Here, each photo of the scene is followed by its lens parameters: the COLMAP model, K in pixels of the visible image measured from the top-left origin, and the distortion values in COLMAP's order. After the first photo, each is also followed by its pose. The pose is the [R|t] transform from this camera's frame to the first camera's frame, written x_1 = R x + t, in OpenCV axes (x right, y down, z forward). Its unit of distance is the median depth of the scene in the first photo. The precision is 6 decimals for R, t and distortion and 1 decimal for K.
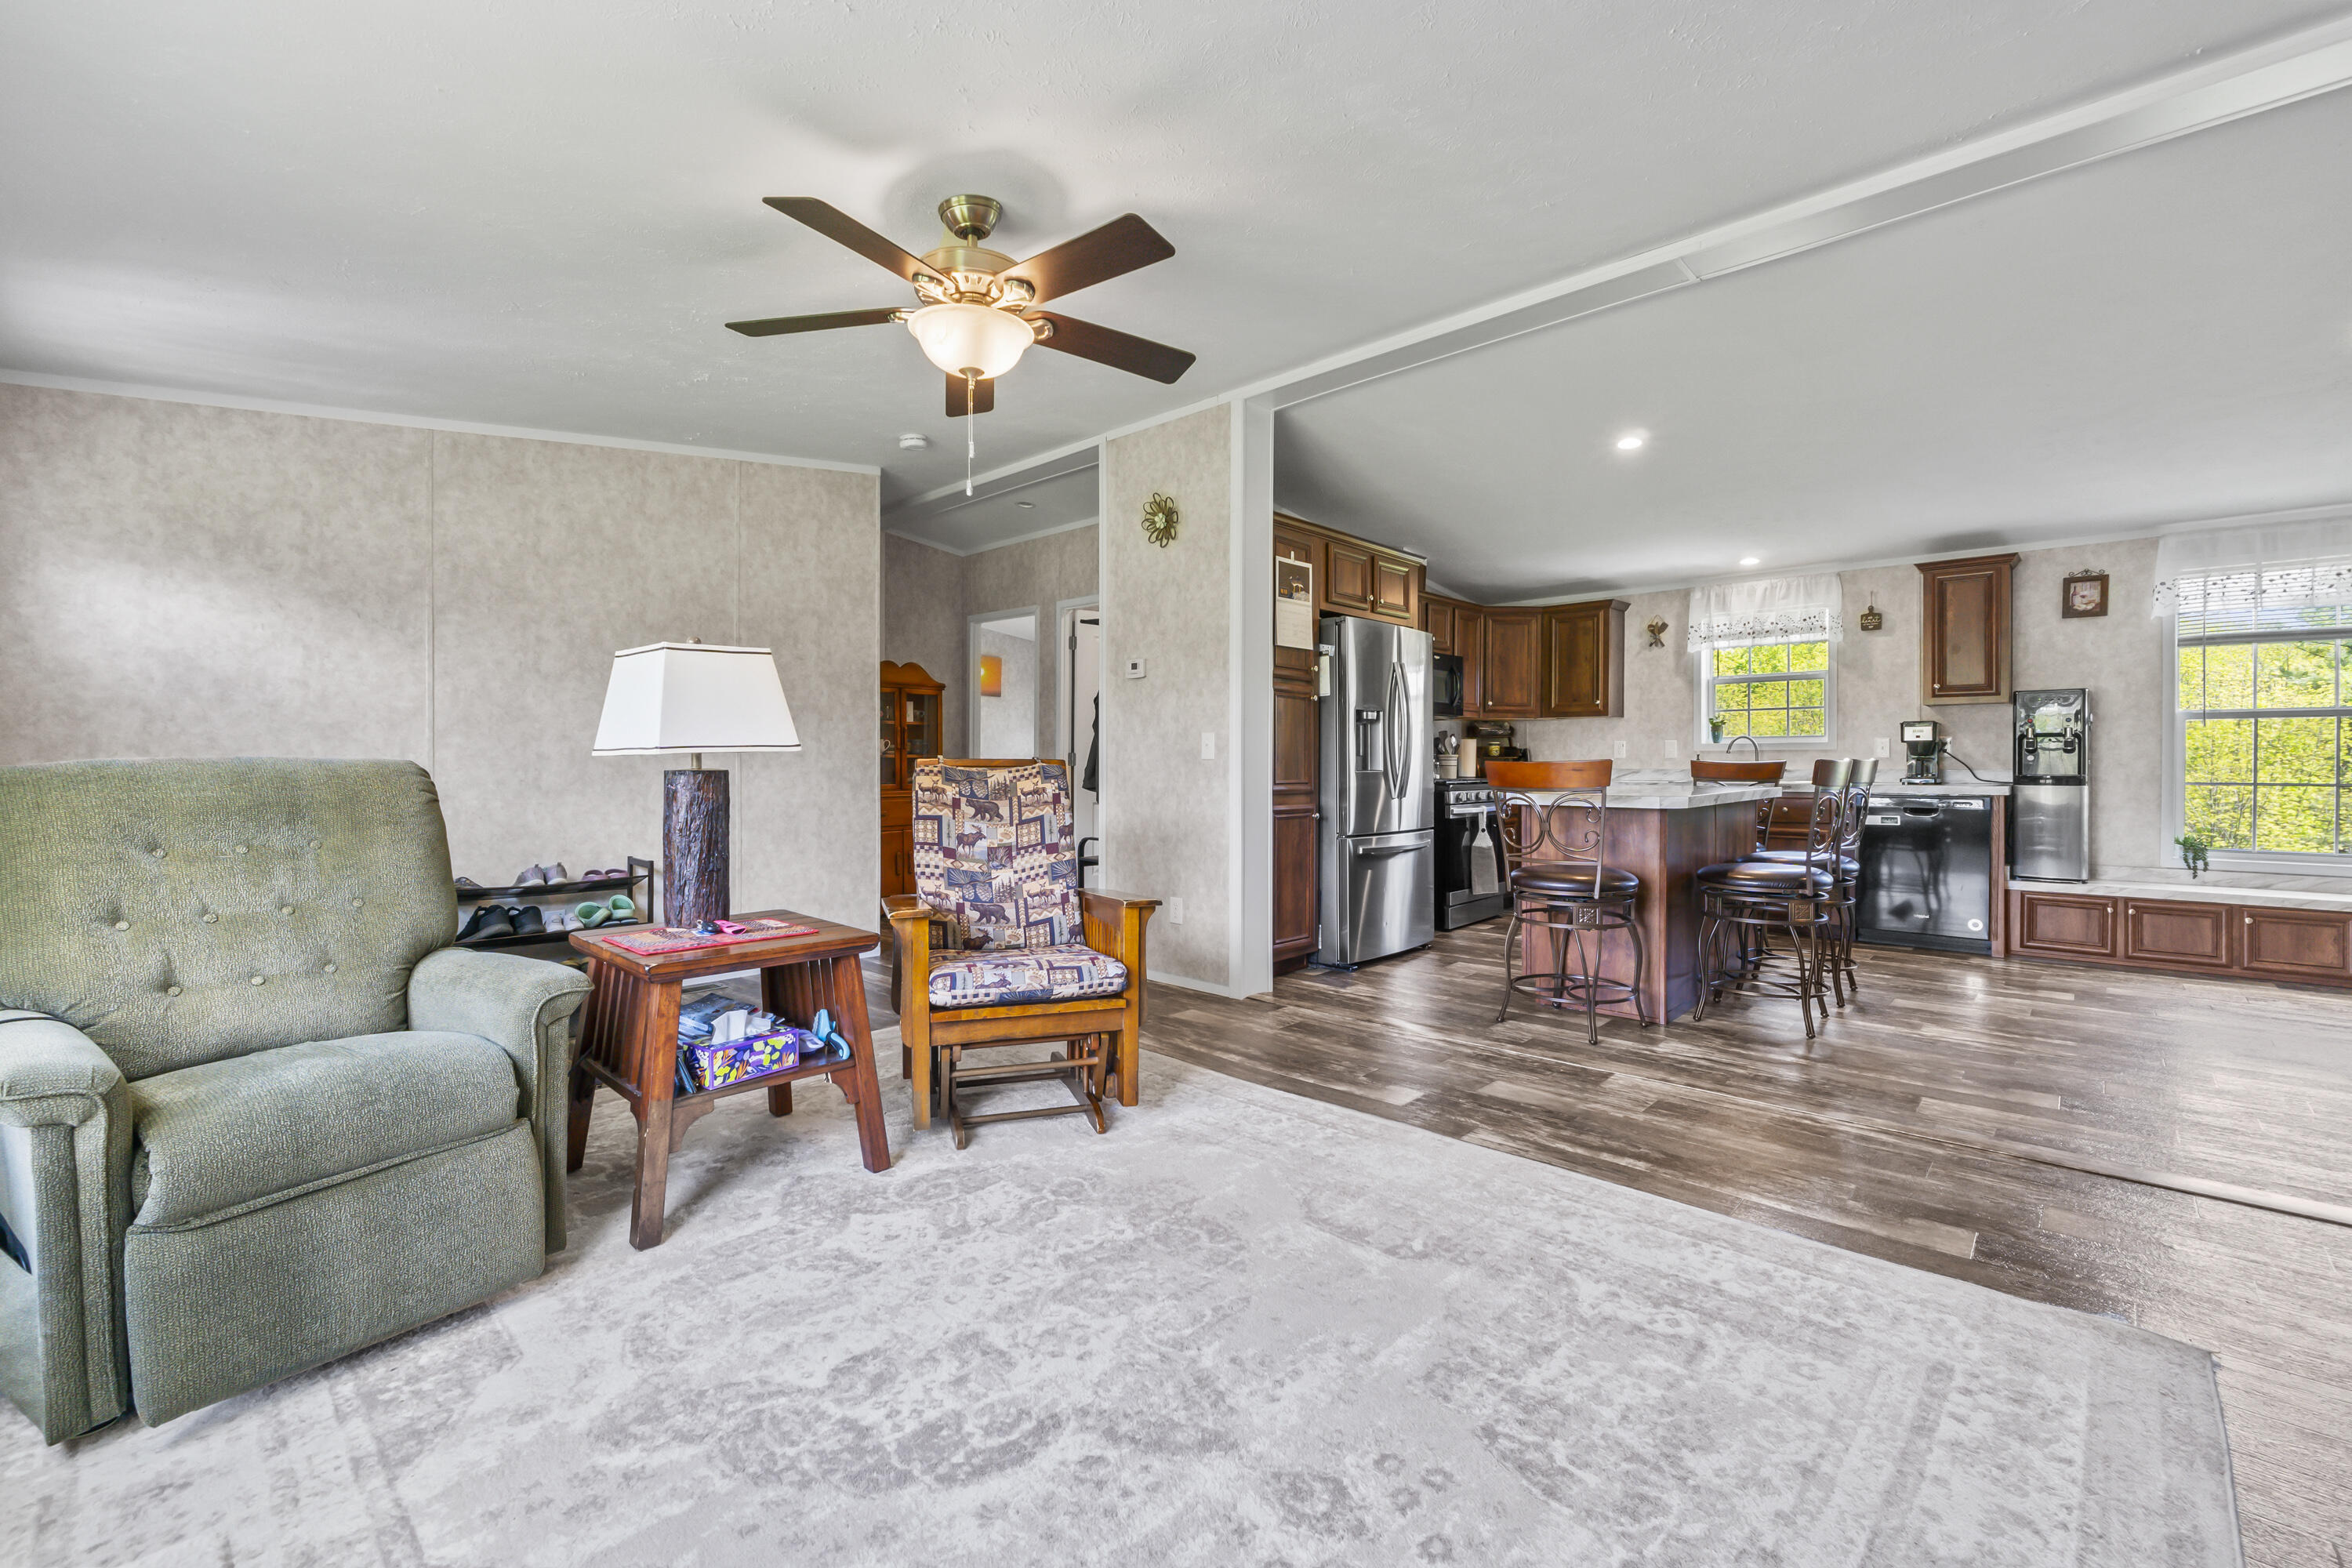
lens RADIAL K [[992.5, 0, 1185.4], [0, 992.5, 787.7], [0, 0, 1]] dist [-0.004199, 0.000298]
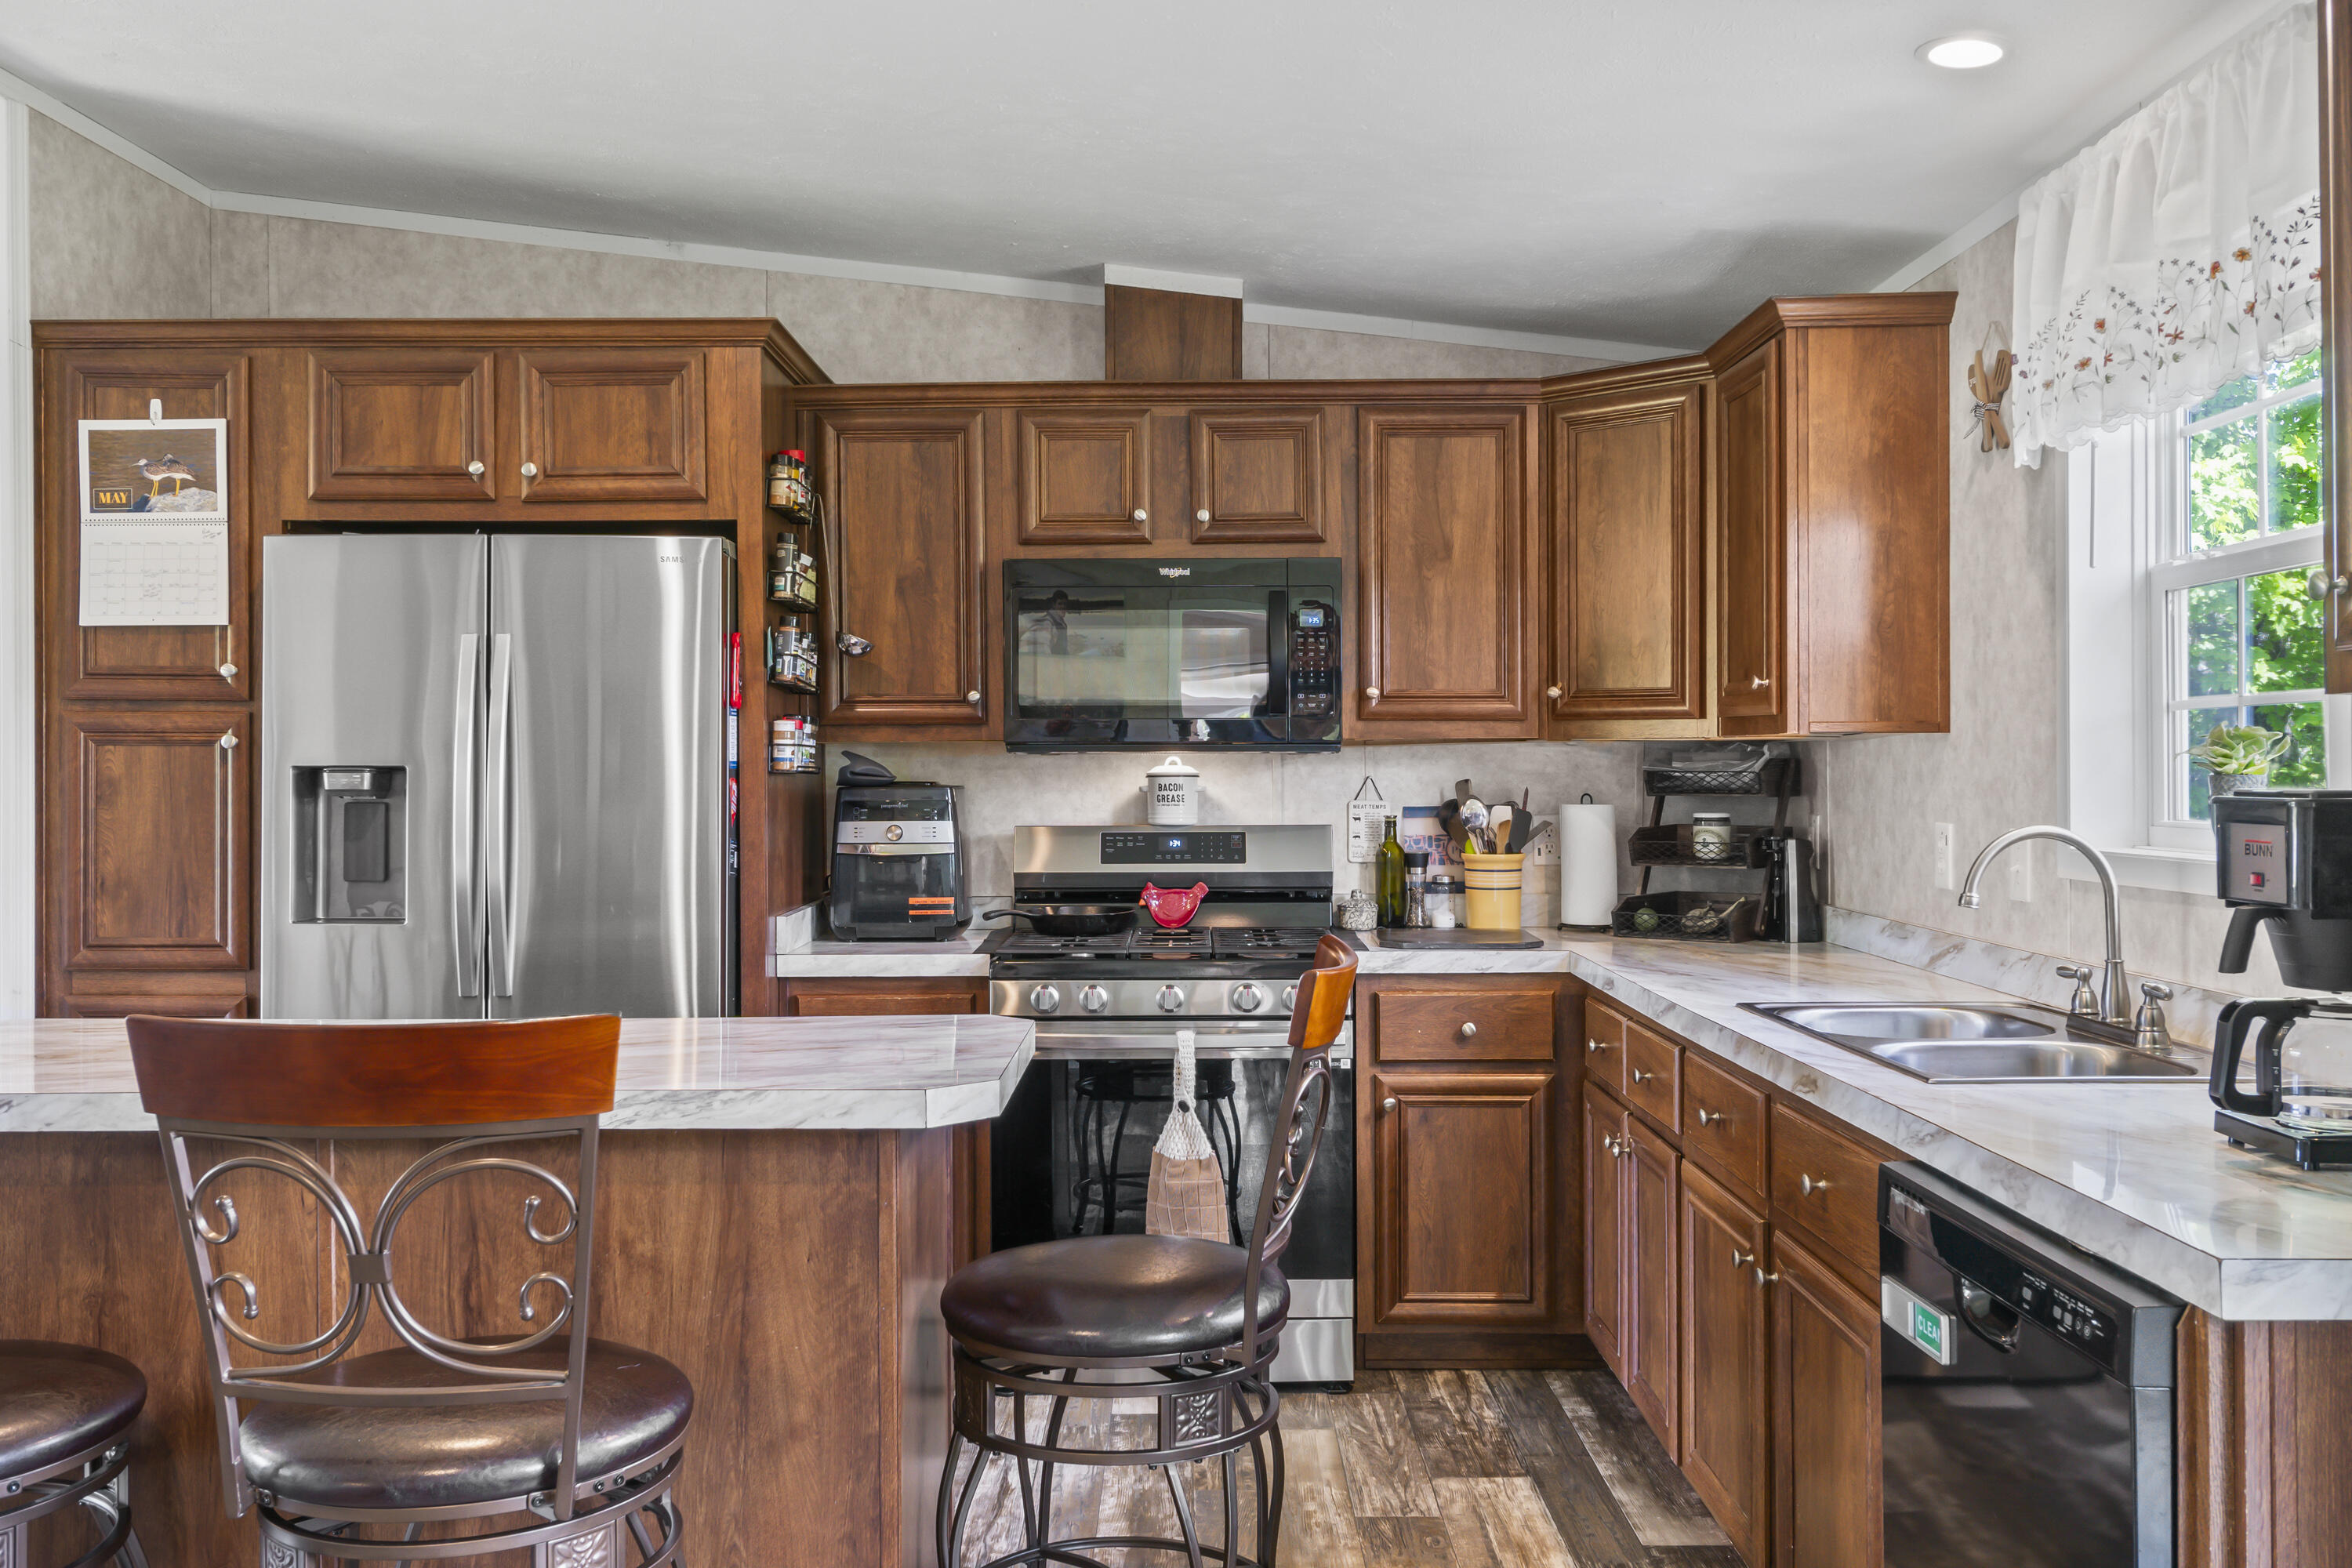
lens RADIAL K [[1992.2, 0, 1171.6], [0, 1992.2, 759.4], [0, 0, 1]] dist [0.000680, -0.002541]
pose [[0.674511, -0.002009, -0.738262, 0.769019], [-0.016994, 0.999689, -0.018247, -0.057299], [0.738069, 0.024854, 0.674267, 0.562248]]
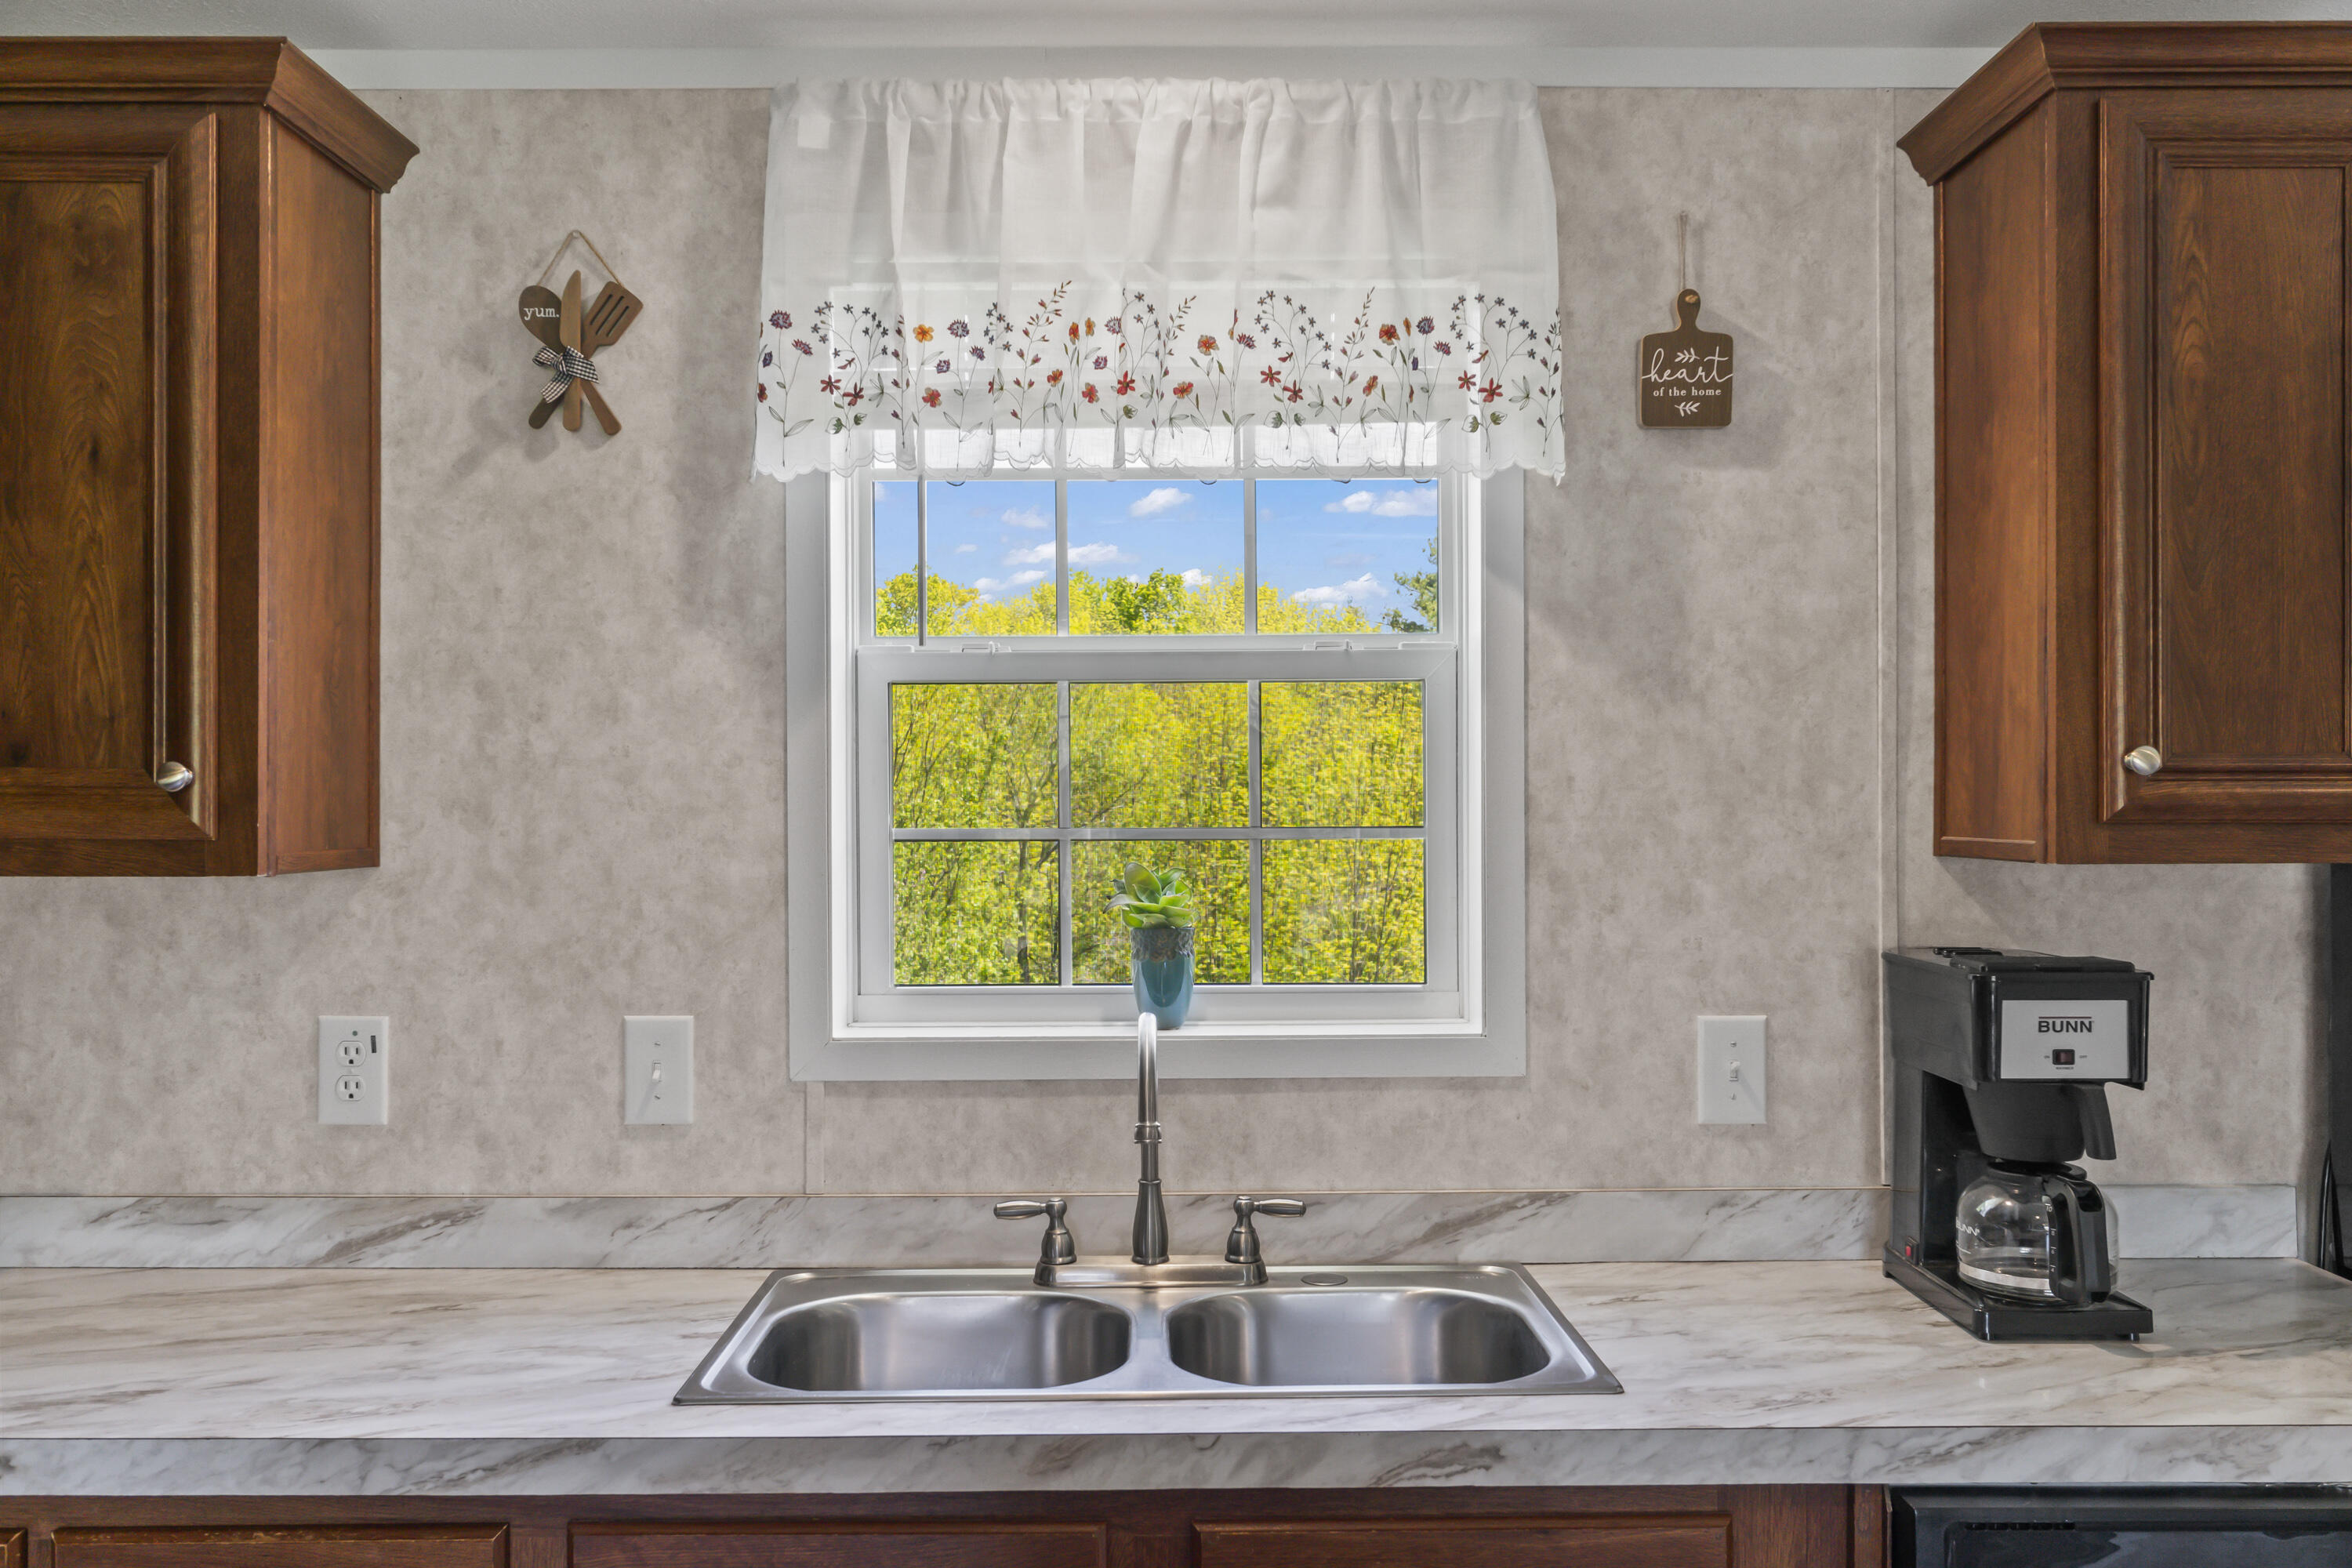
lens RADIAL K [[1992.2, 0, 1156.2], [0, 1992.2, 802.2], [0, 0, 1]] dist [0.000680, -0.002541]
pose [[0.732314, -0.000446, 0.680966, 0.354901], [0.018723, 0.999635, -0.019479, -0.081145], [-0.680709, 0.027015, 0.732055, 0.766084]]
